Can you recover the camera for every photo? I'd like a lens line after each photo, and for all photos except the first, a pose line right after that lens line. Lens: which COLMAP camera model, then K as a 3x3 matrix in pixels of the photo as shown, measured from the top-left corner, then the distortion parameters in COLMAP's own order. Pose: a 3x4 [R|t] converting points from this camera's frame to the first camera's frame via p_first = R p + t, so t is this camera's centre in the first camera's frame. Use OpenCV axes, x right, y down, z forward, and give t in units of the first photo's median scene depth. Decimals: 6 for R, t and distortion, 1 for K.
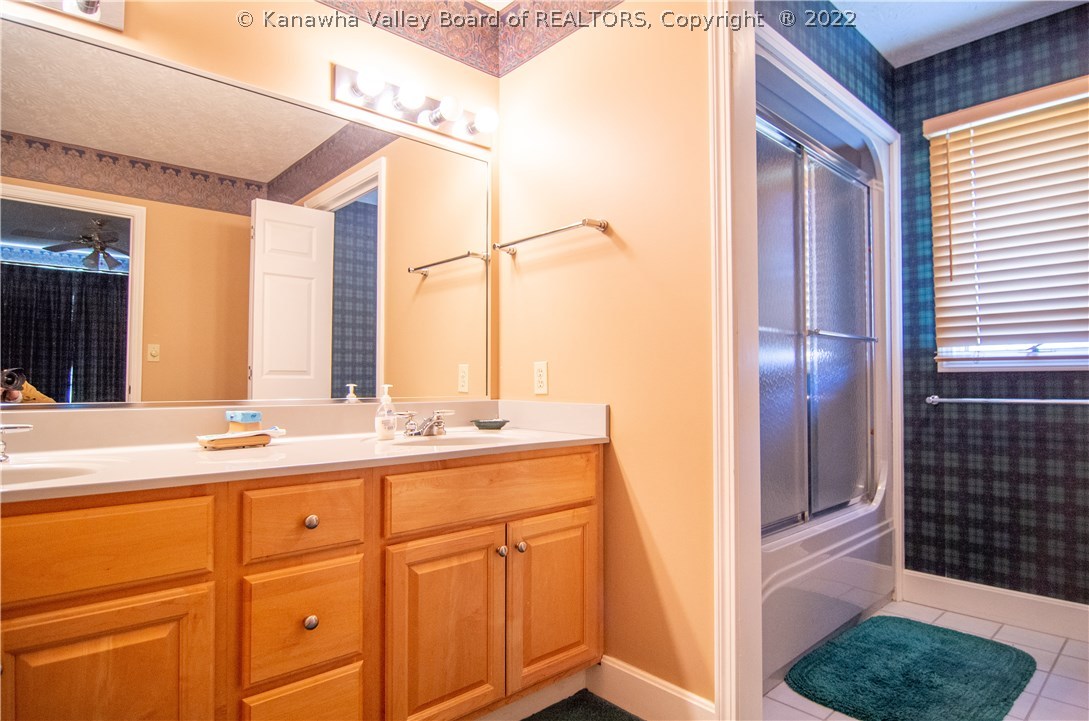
lens RADIAL K [[593.6, 0, 539.7], [0, 593.6, 363.3], [0, 0, 1]] dist [0.000359, 0.000588]
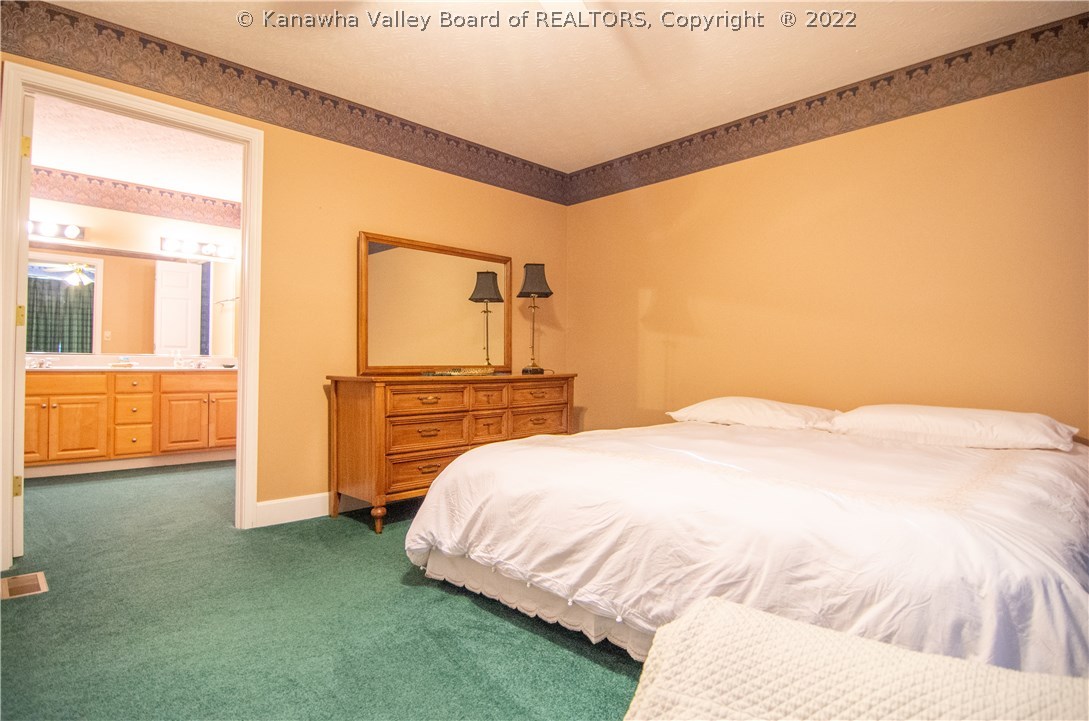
lens RADIAL K [[593.6, 0, 549.4], [0, 593.6, 359.3], [0, 0, 1]] dist [0.000359, 0.000588]
pose [[0.999422, 0.012296, 0.031689, 1.795107], [-0.012984, 0.999683, 0.021590, -0.006304], [-0.031413, -0.021989, 0.999265, -2.410989]]
